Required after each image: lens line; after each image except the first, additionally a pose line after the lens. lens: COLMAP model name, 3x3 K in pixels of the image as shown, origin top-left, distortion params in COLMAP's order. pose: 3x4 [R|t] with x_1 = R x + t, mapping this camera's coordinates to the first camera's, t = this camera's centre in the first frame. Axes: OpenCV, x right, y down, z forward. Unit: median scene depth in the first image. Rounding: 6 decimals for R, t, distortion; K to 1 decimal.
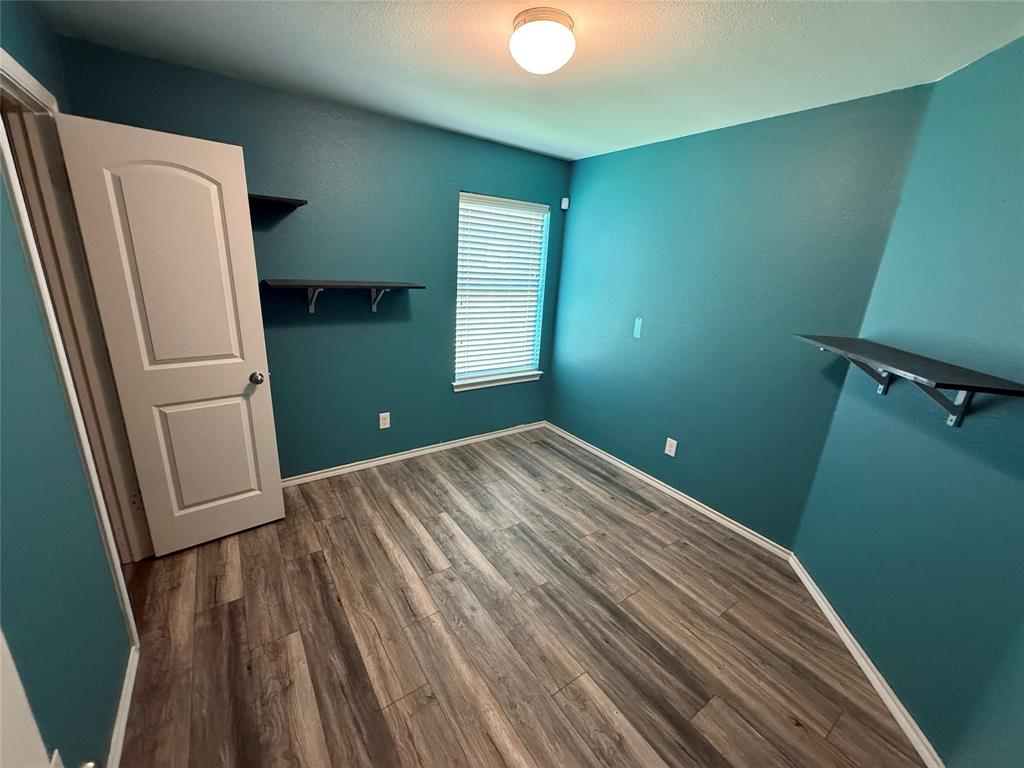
lens RADIAL K [[408.0, 0, 508.6], [0, 408.0, 382.7], [0, 0, 1]] dist [-0.000222, 0.000819]
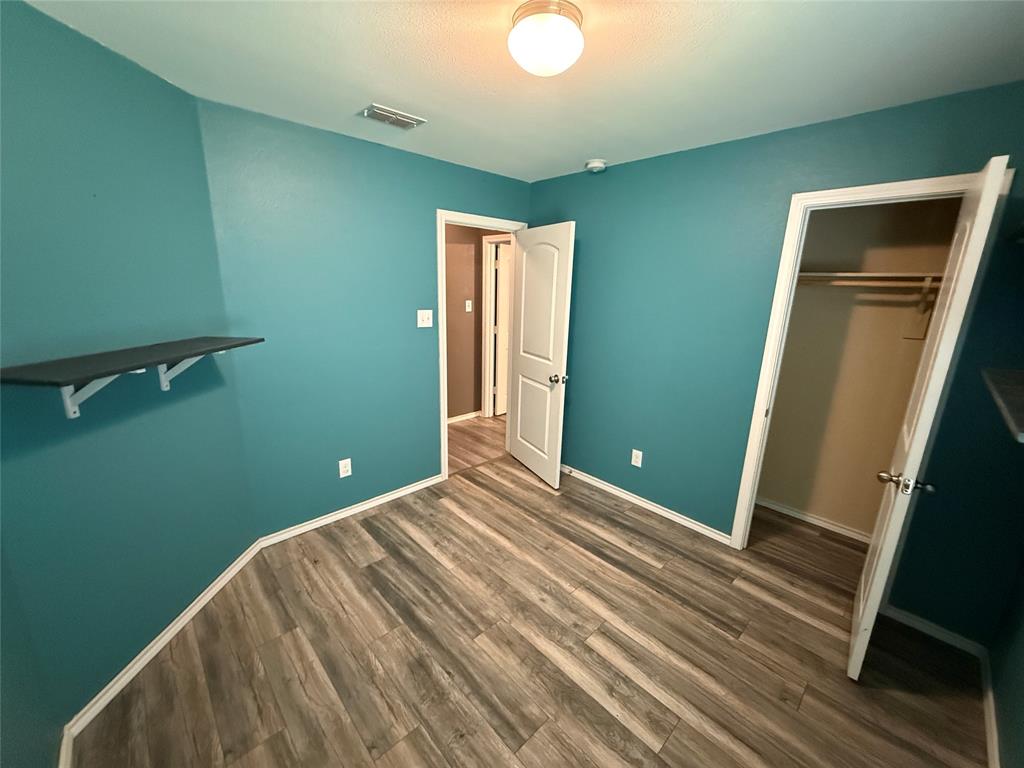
lens RADIAL K [[408.0, 0, 508.6], [0, 408.0, 382.7], [0, 0, 1]] dist [-0.000222, 0.000819]
pose [[-0.985717, -0.044936, -0.162306, 0.205797], [-0.121616, 0.856603, 0.501440, -0.484313], [0.116498, 0.514016, -0.849833, 1.598405]]
